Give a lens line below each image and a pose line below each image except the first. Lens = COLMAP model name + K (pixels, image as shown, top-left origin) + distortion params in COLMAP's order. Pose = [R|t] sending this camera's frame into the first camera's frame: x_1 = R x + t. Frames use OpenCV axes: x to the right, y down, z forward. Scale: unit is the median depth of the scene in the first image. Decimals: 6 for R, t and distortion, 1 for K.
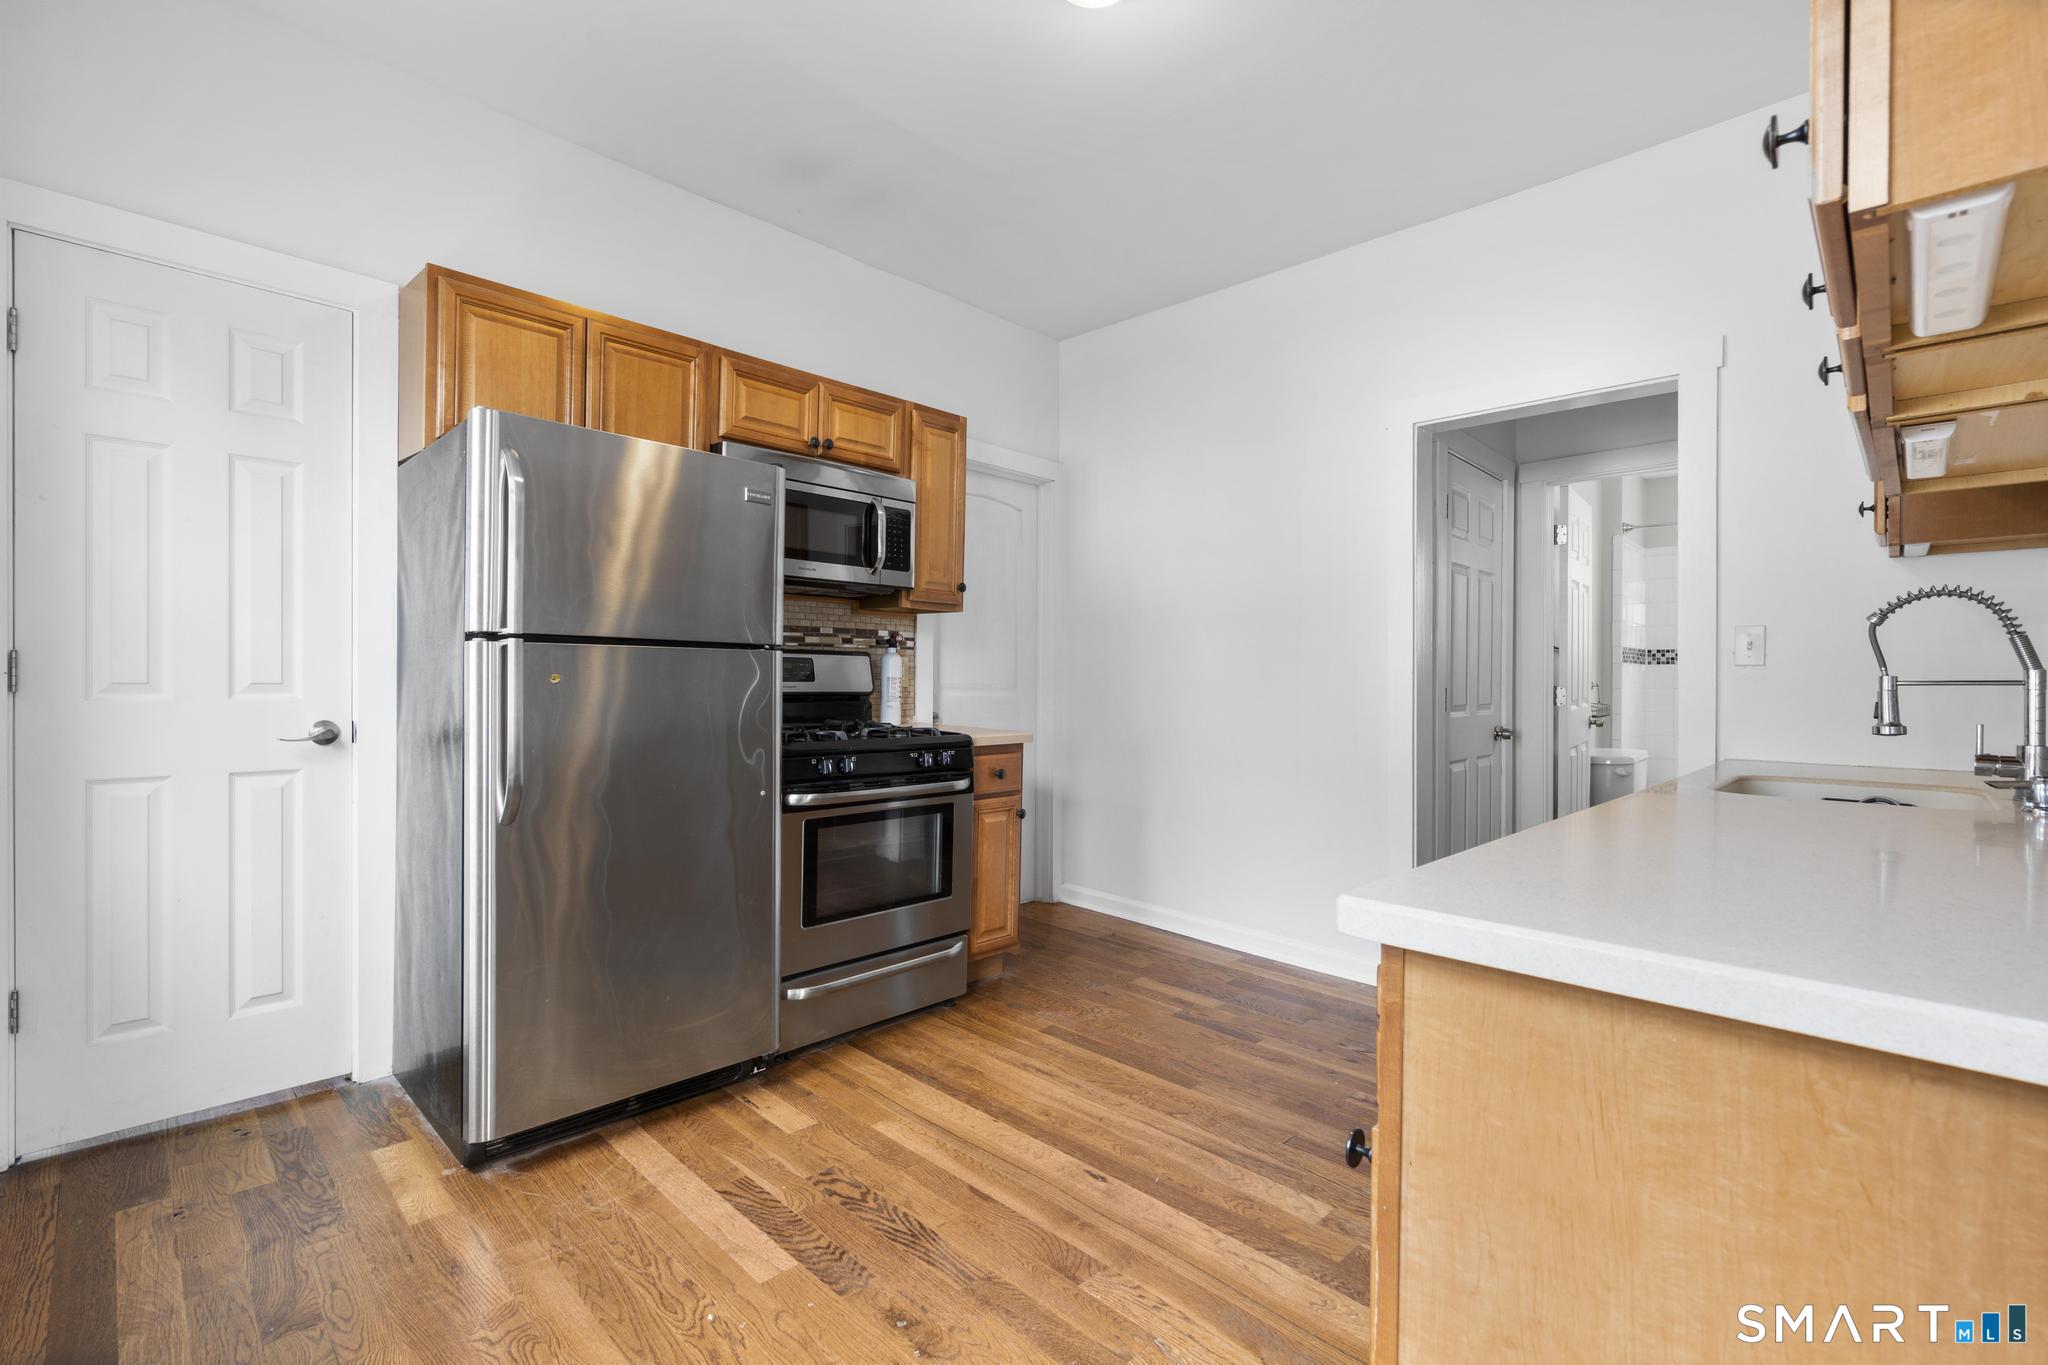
lens RADIAL K [[915.8, 0, 1019.9], [0, 915.8, 682.6], [0, 0, 1]] dist [-0.011404, 0.006918]
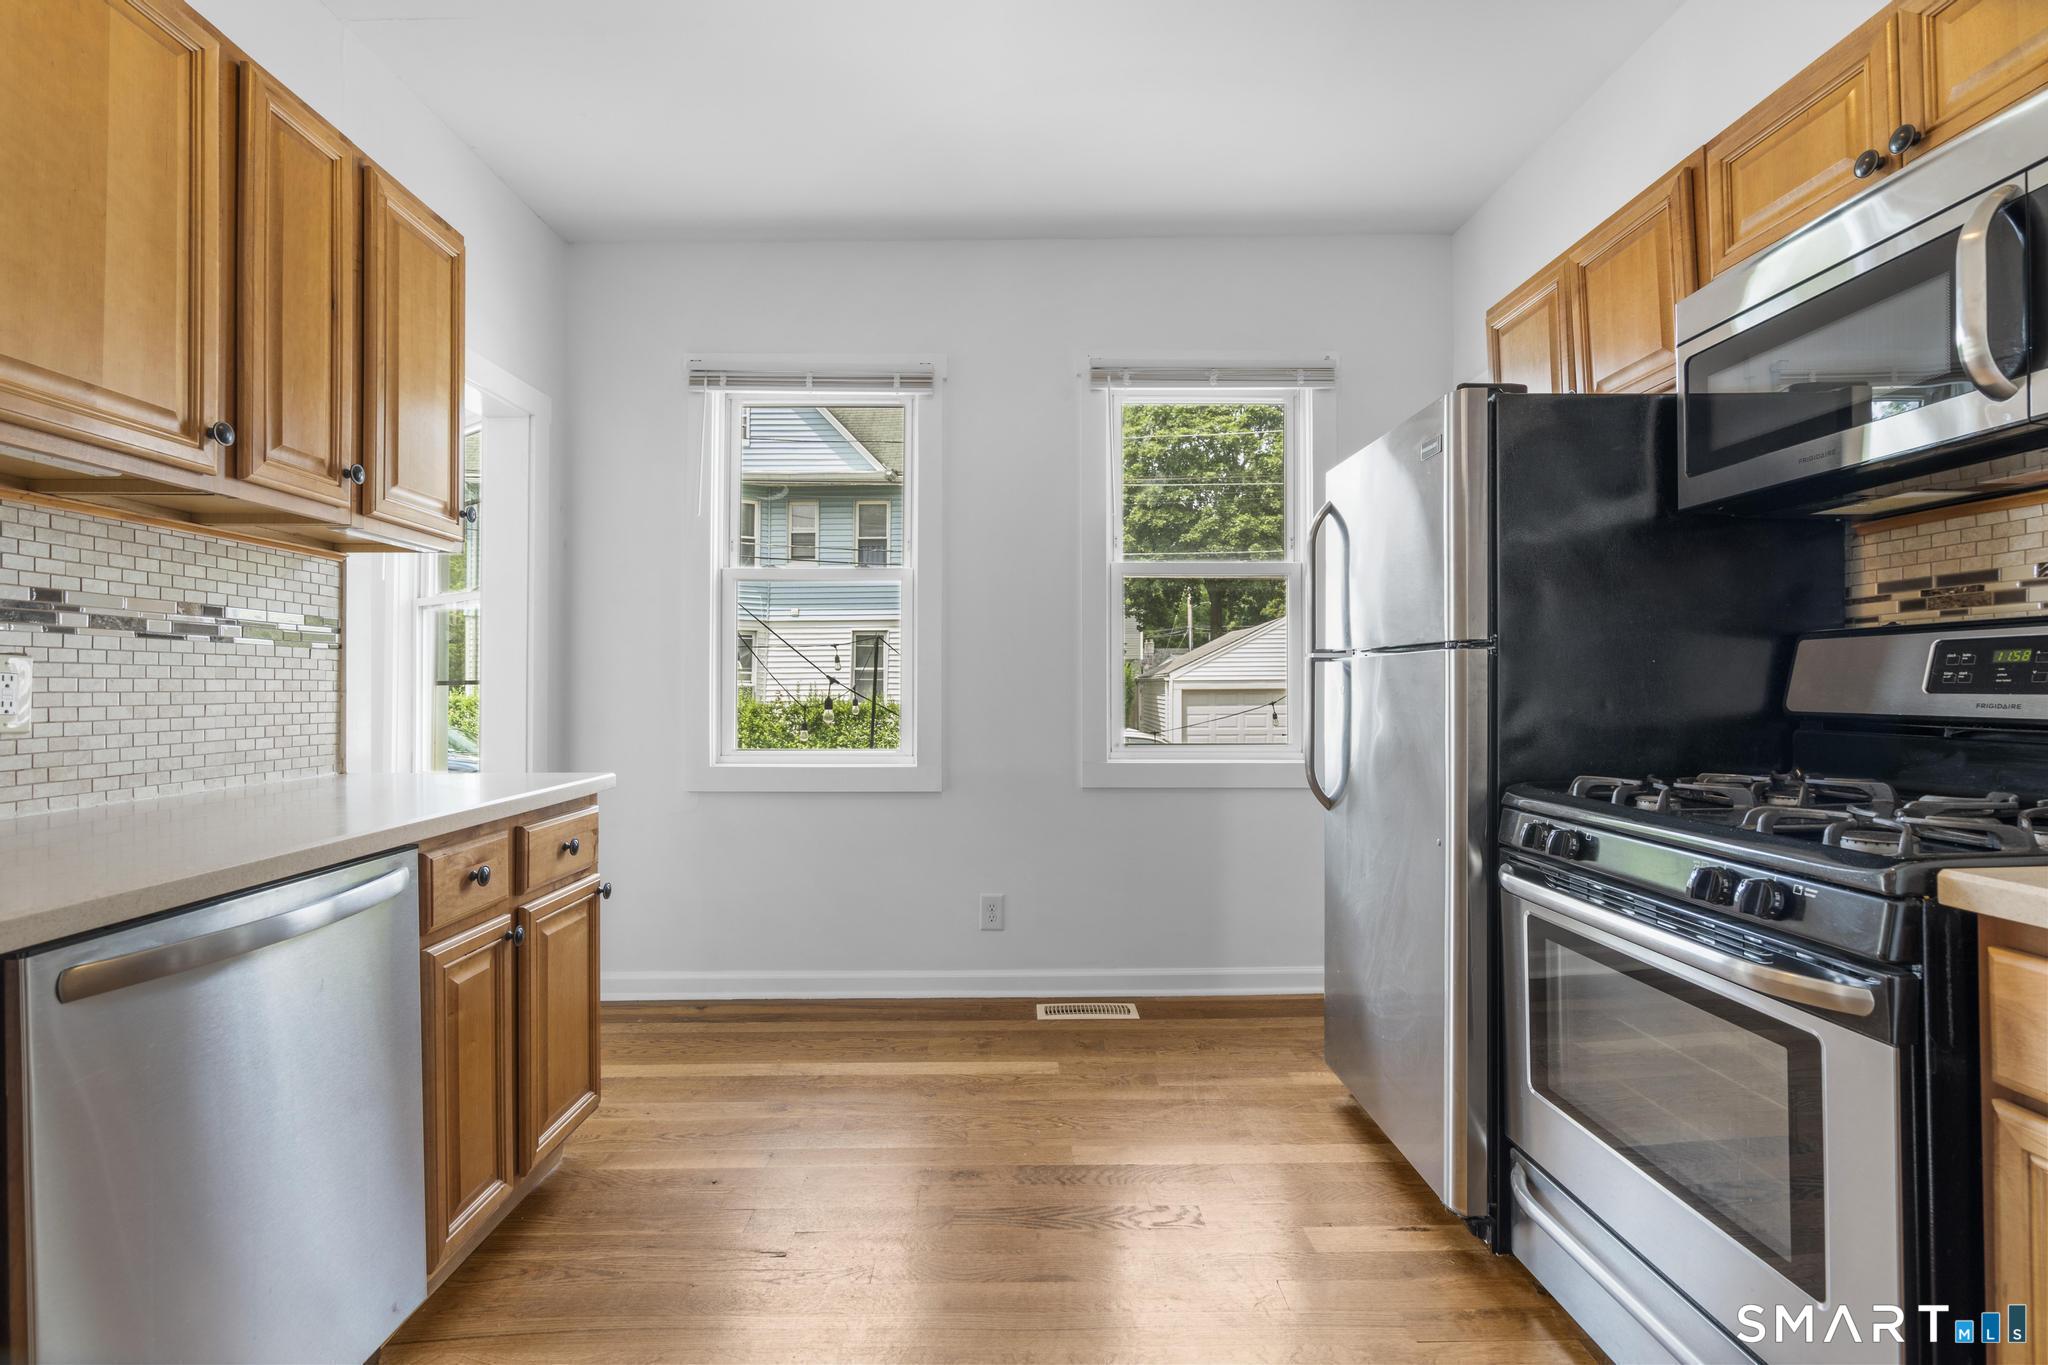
lens RADIAL K [[915.8, 0, 1019.9], [0, 915.8, 682.6], [0, 0, 1]] dist [-0.011404, 0.006918]
pose [[-0.697518, -0.013221, -0.716445, 0.558470], [-0.009737, 0.999912, -0.008973, -0.002918], [0.716501, 0.000717, -0.697586, 1.430615]]
